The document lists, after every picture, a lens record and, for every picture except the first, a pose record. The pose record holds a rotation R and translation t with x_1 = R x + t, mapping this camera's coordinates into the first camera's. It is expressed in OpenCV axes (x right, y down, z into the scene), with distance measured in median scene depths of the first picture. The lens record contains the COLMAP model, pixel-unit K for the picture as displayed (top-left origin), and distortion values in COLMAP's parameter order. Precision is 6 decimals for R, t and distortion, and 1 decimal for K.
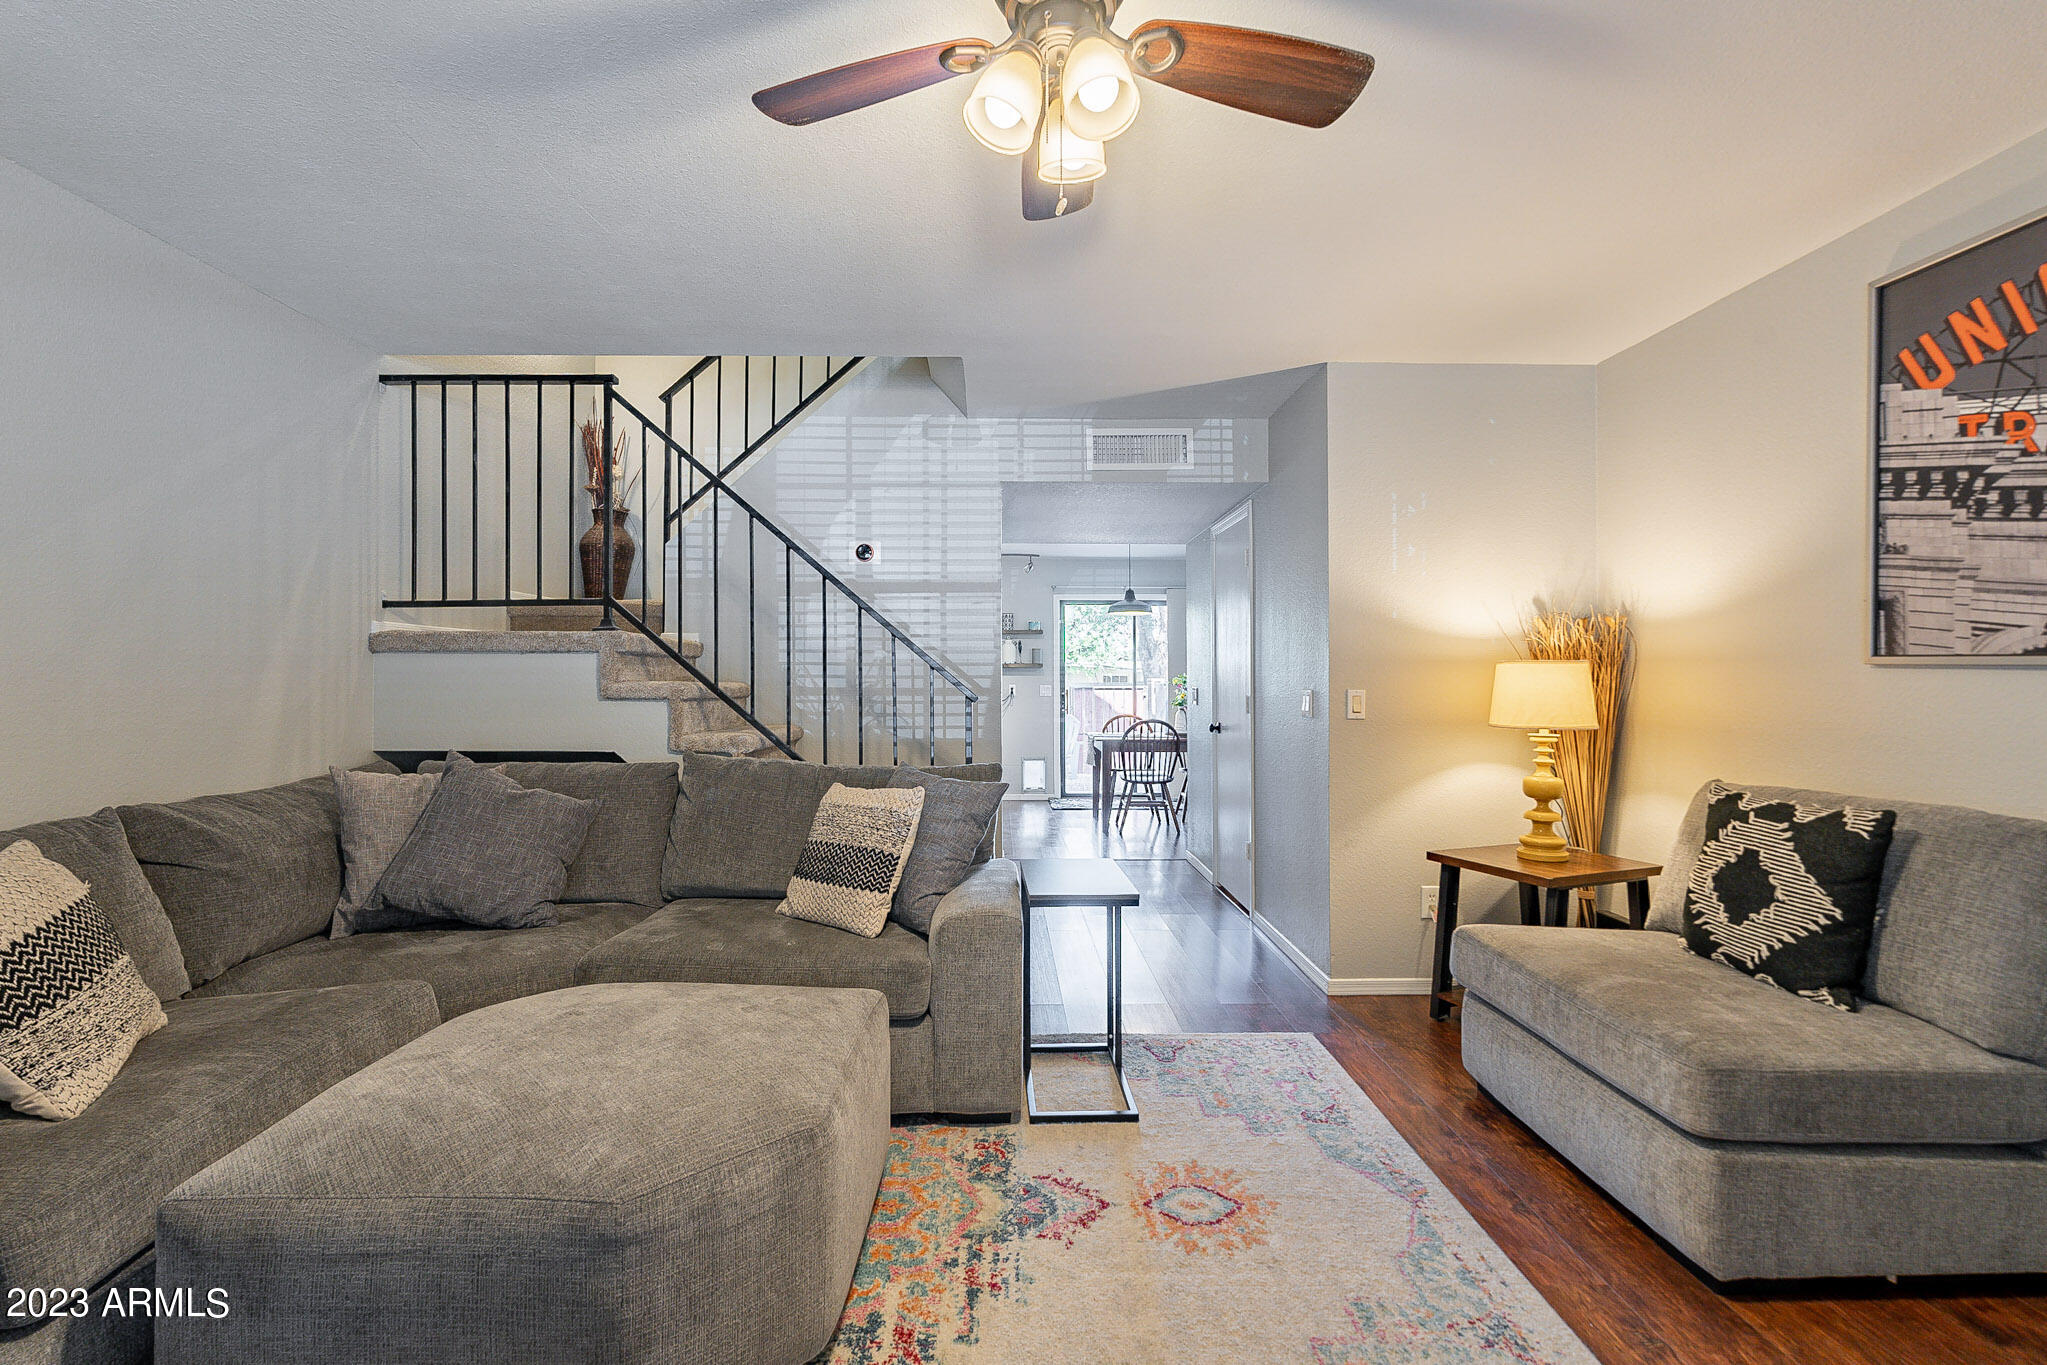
lens RADIAL K [[913.4, 0, 1005.6], [0, 913.4, 673.9], [0, 0, 1]] dist [-0.002608, 0.000232]
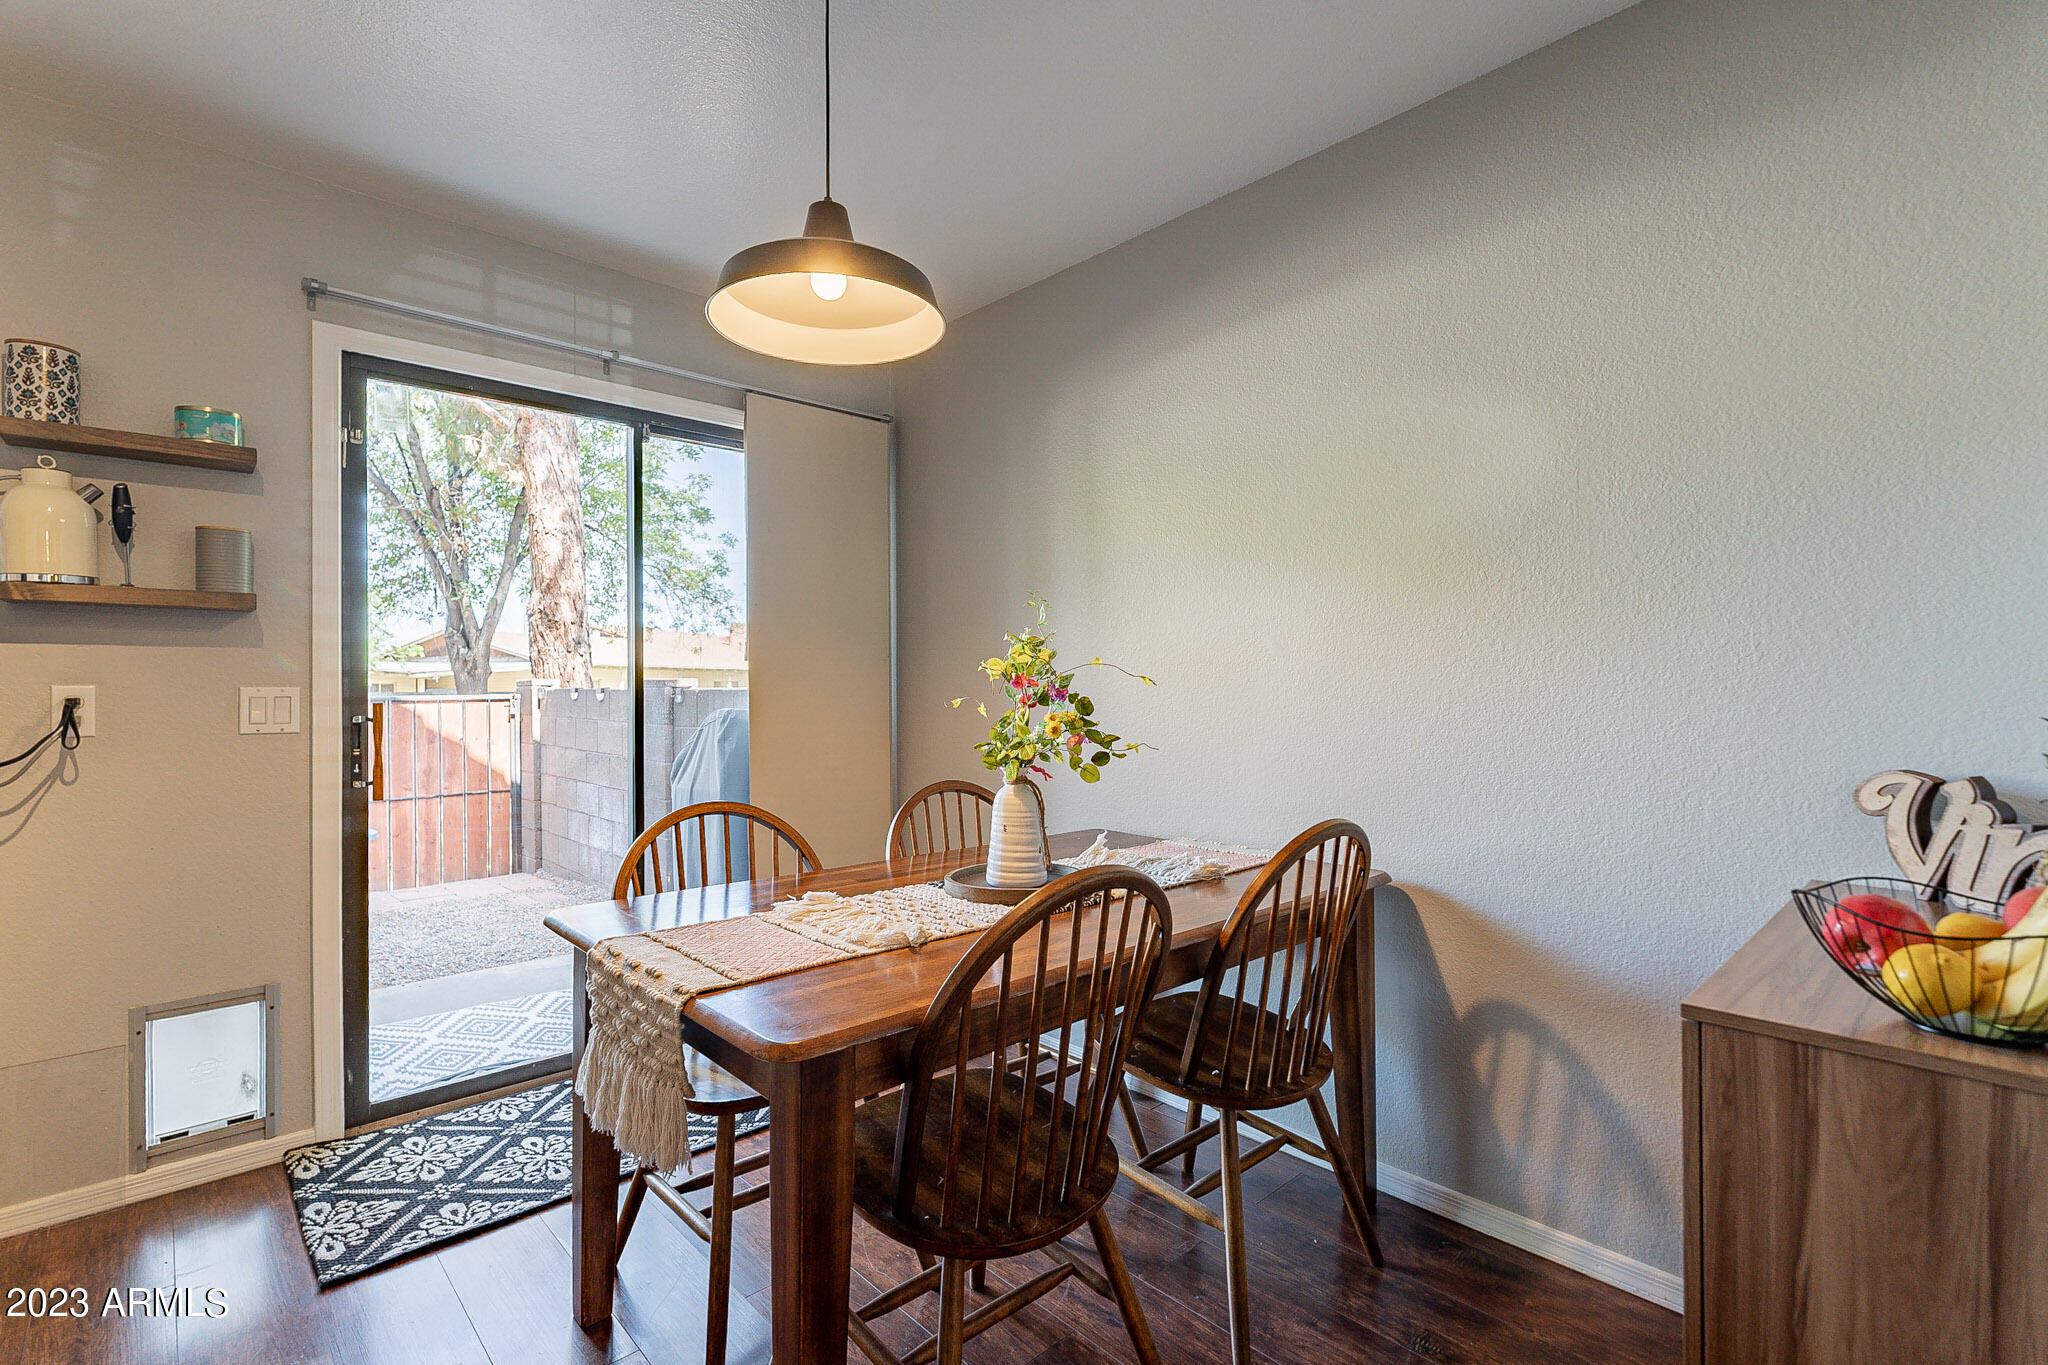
lens RADIAL K [[939.6, 0, 1014.2], [0, 939.6, 680.6], [0, 0, 1]] dist [0.002088, 0.000520]
pose [[0.744202, 0.001330, 0.667953, 0.051054], [0.002427, 0.999986, -0.004695, 0.025149], [-0.667950, 0.005115, 0.744189, 1.461651]]
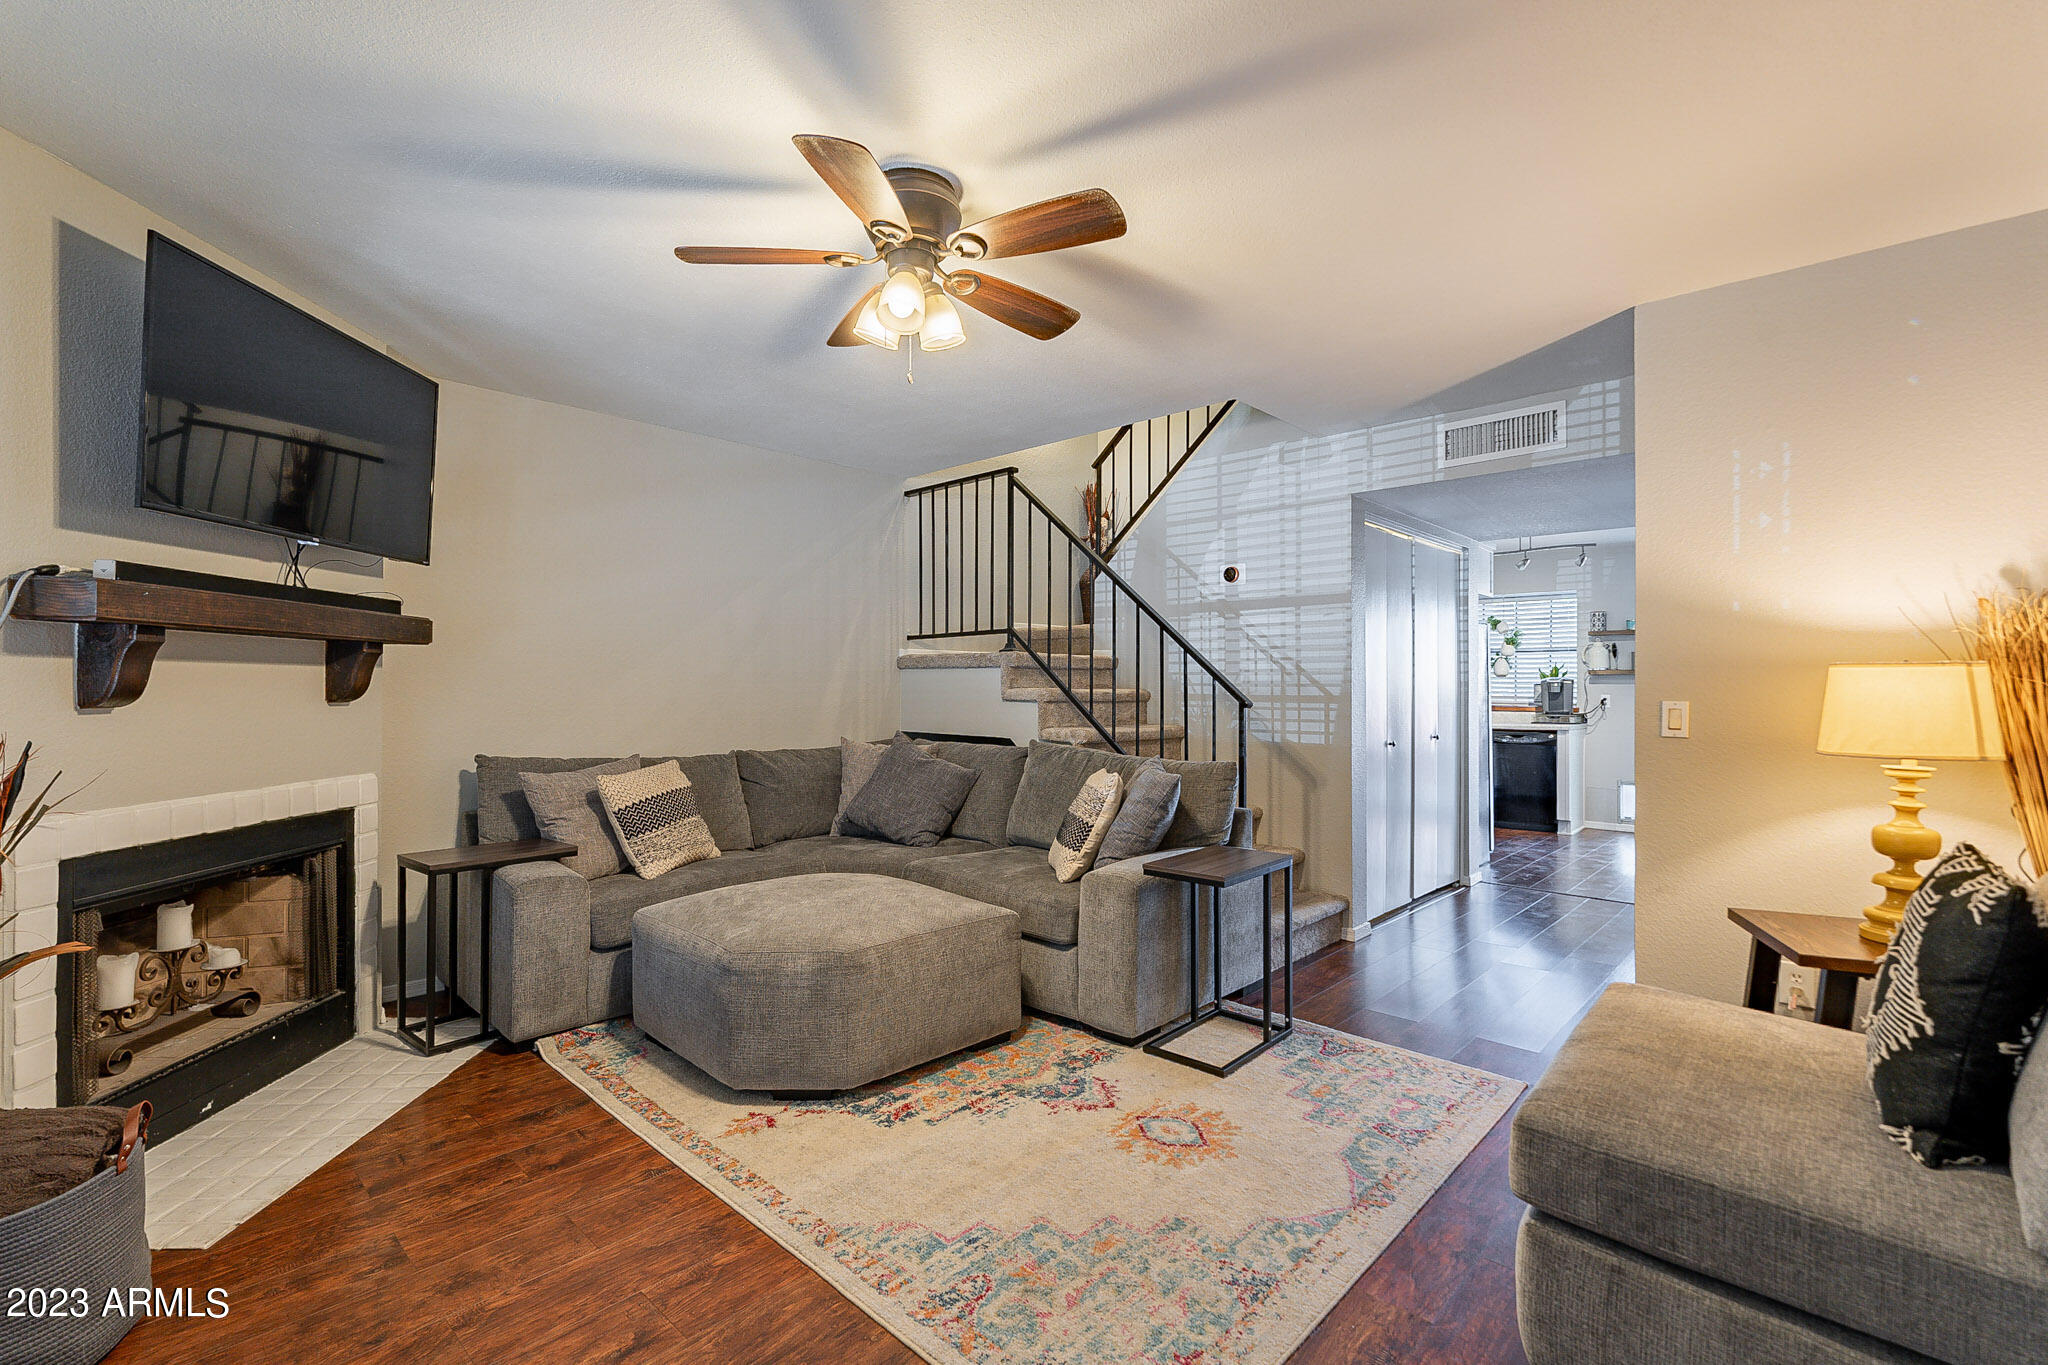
lens RADIAL K [[910.1, 0, 1013.5], [0, 910.1, 688.1], [0, 0, 1]] dist [0.000243, -0.000160]
pose [[0.715959, 0.003466, -0.698134, 0.437782], [0.000359, 0.999986, 0.005333, 0.000945], [0.698142, -0.004069, 0.715947, 0.007764]]
